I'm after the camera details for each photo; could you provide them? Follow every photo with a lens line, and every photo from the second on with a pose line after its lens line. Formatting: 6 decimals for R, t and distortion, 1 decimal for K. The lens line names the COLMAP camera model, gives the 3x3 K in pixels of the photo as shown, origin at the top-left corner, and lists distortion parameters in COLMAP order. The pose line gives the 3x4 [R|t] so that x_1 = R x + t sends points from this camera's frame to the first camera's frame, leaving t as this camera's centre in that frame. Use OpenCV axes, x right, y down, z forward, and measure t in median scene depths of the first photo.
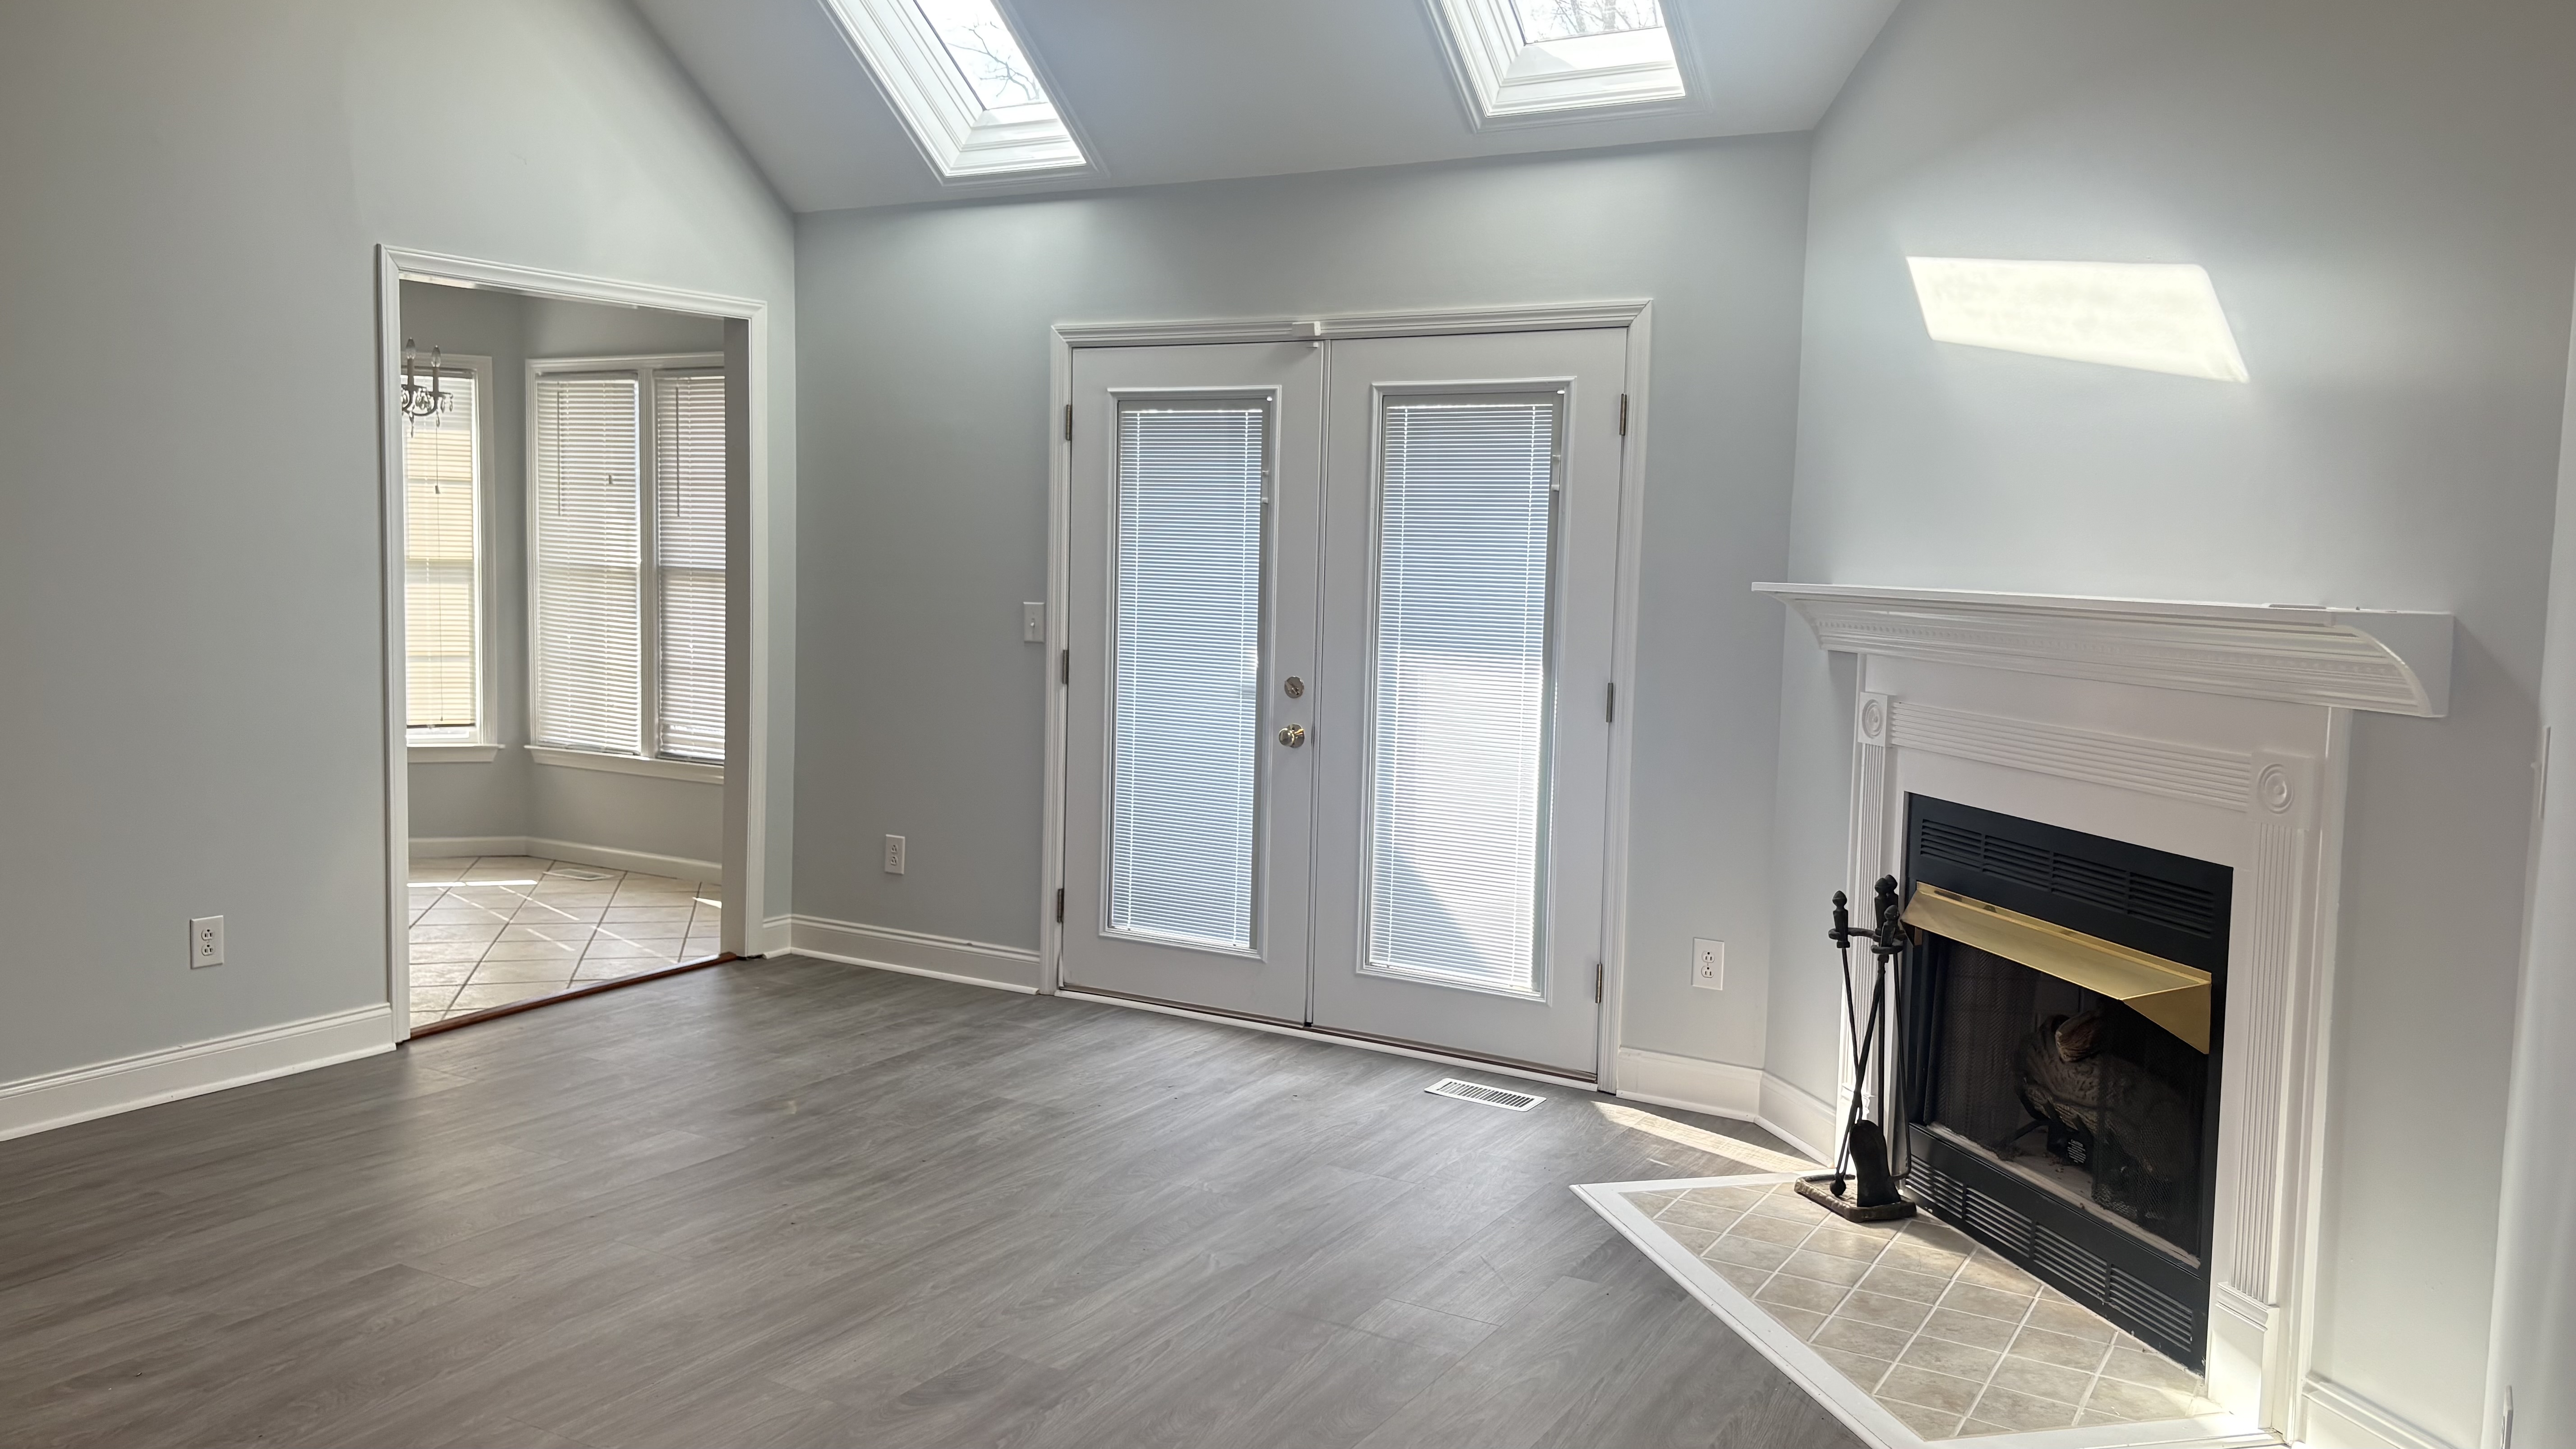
lens RADIAL K [[1955.4, 0, 1269.1], [0, 1955.4, 714.8], [0, 0, 1]] dist [0.050815, -0.030382]
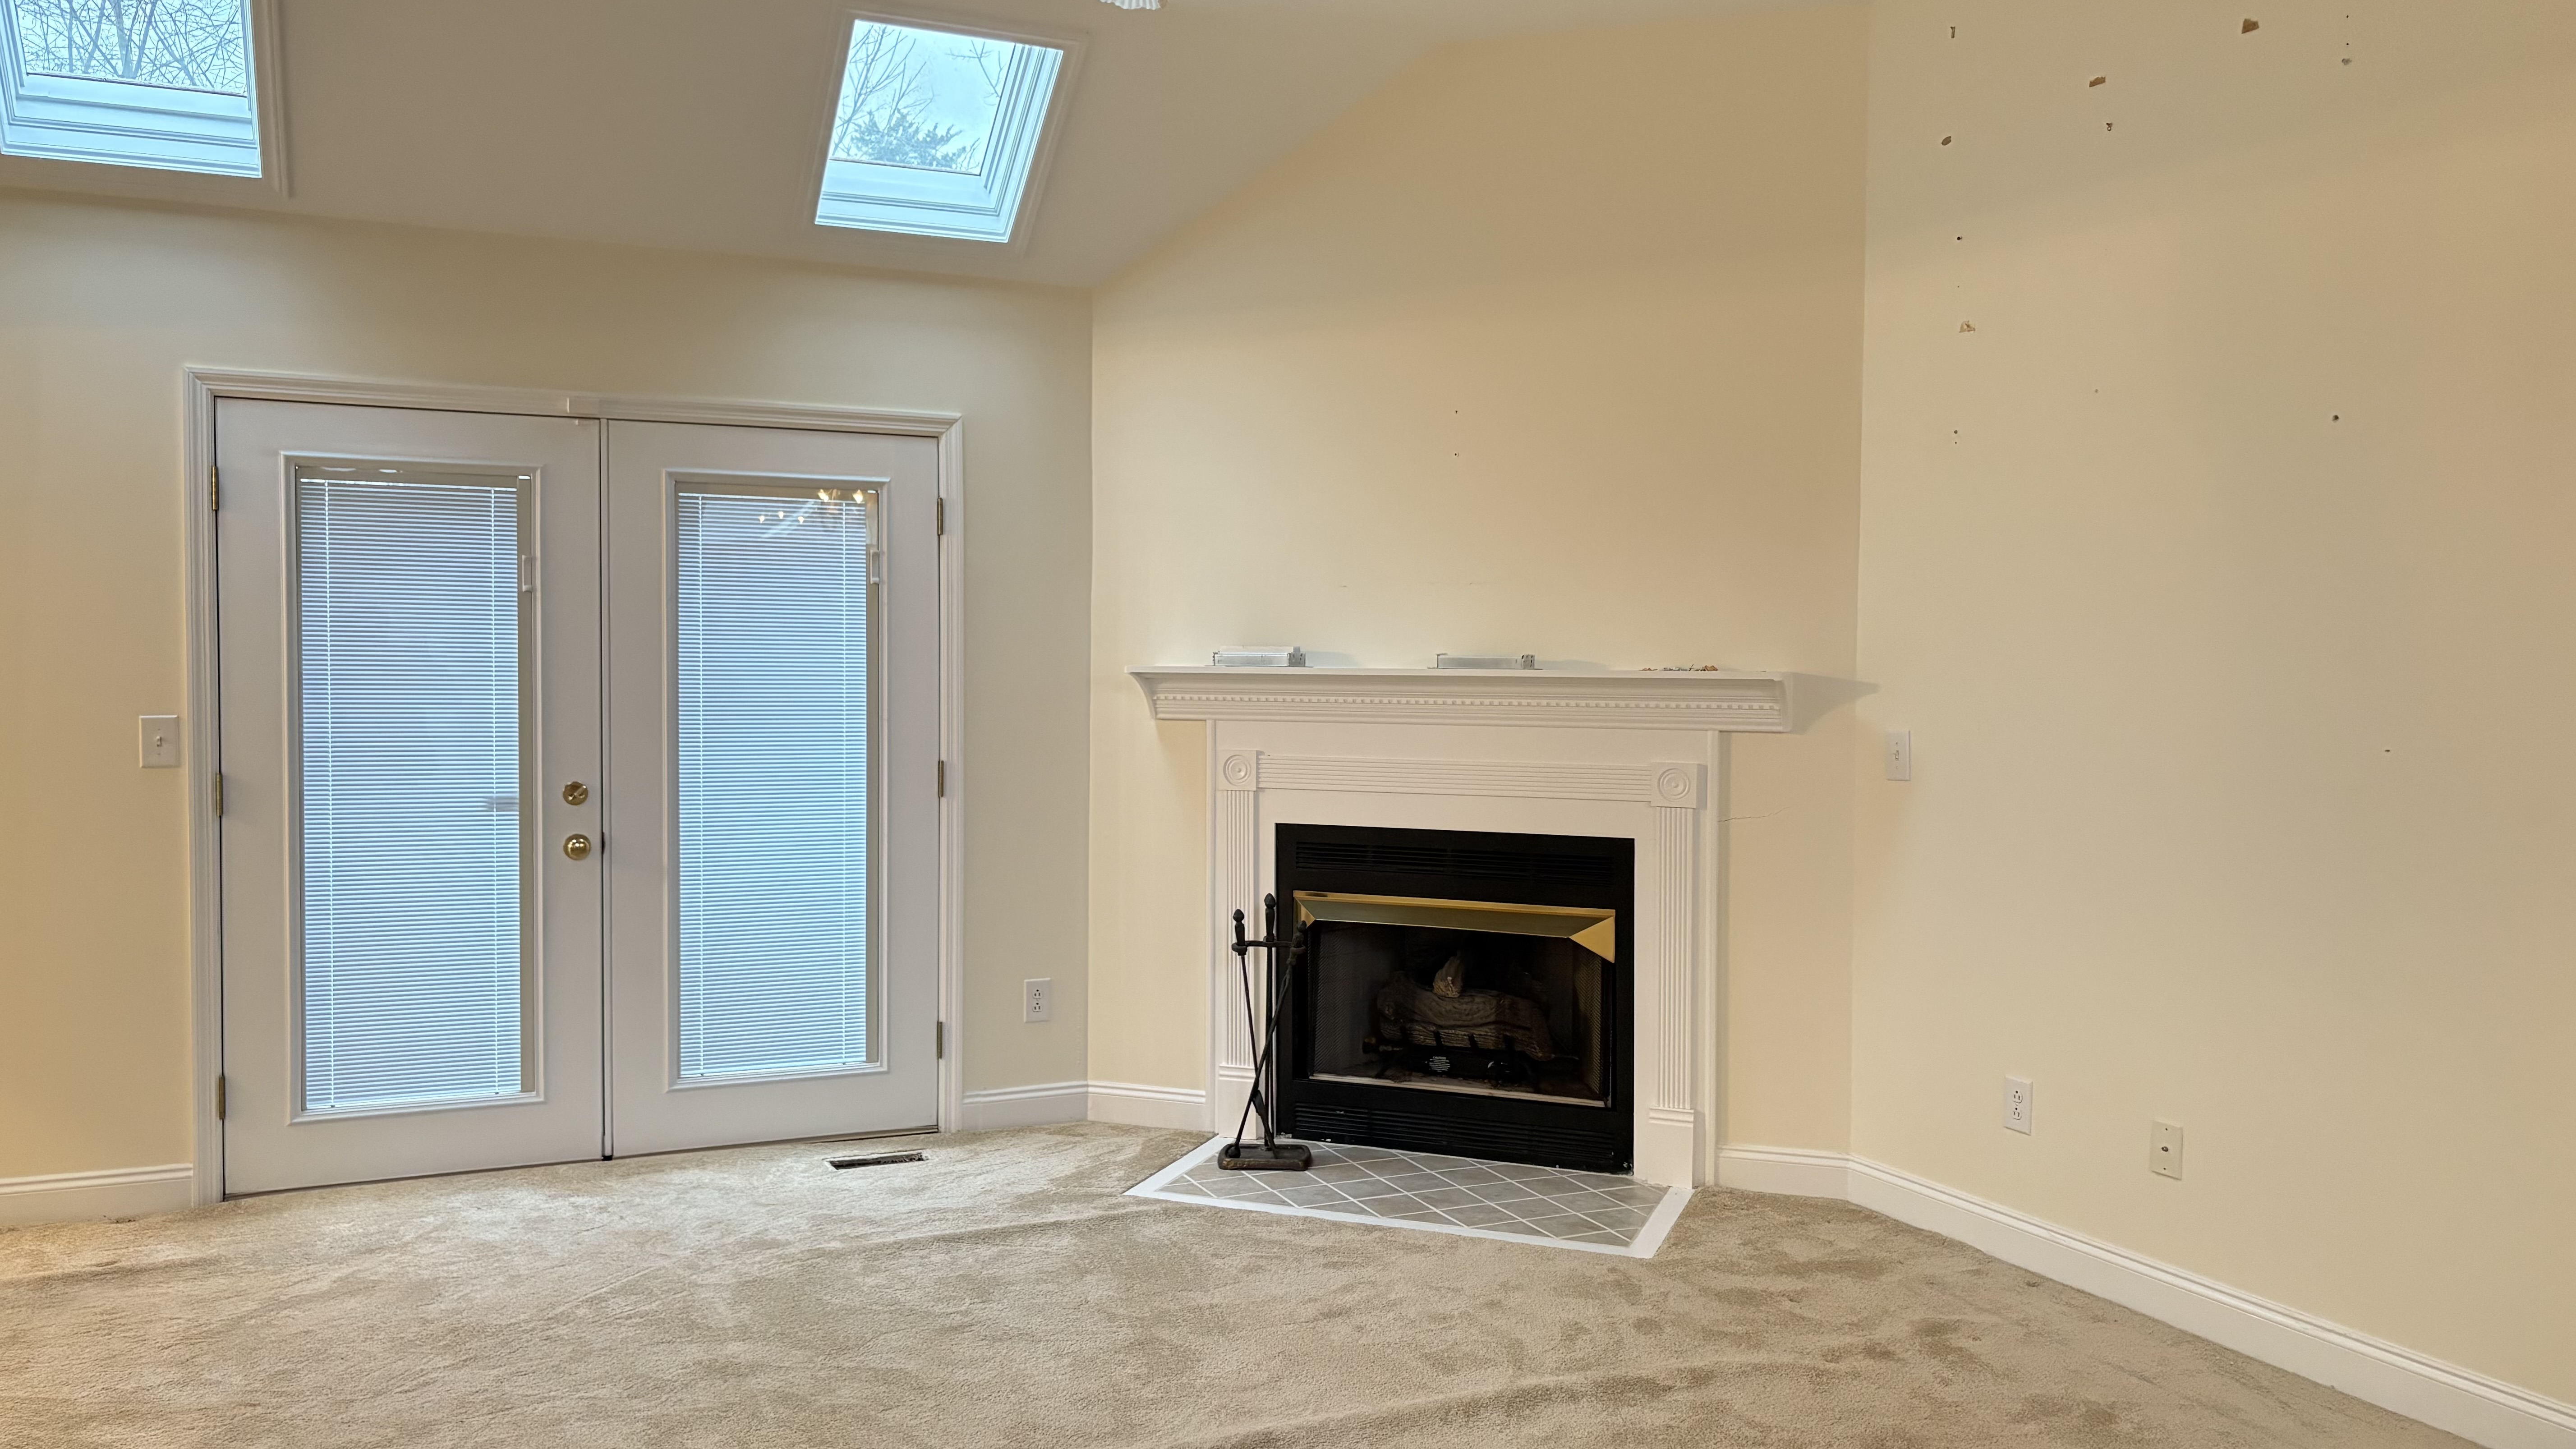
lens RADIAL K [[1955.4, 0, 1268.6], [0, 1955.4, 737.6], [0, 0, 1]] dist [0.050815, -0.030382]
pose [[0.571918, -0.051950, 0.818664, -0.560968], [0.078306, 0.996893, 0.008555, -0.022548], [-0.816565, 0.059213, 0.574209, 0.206470]]
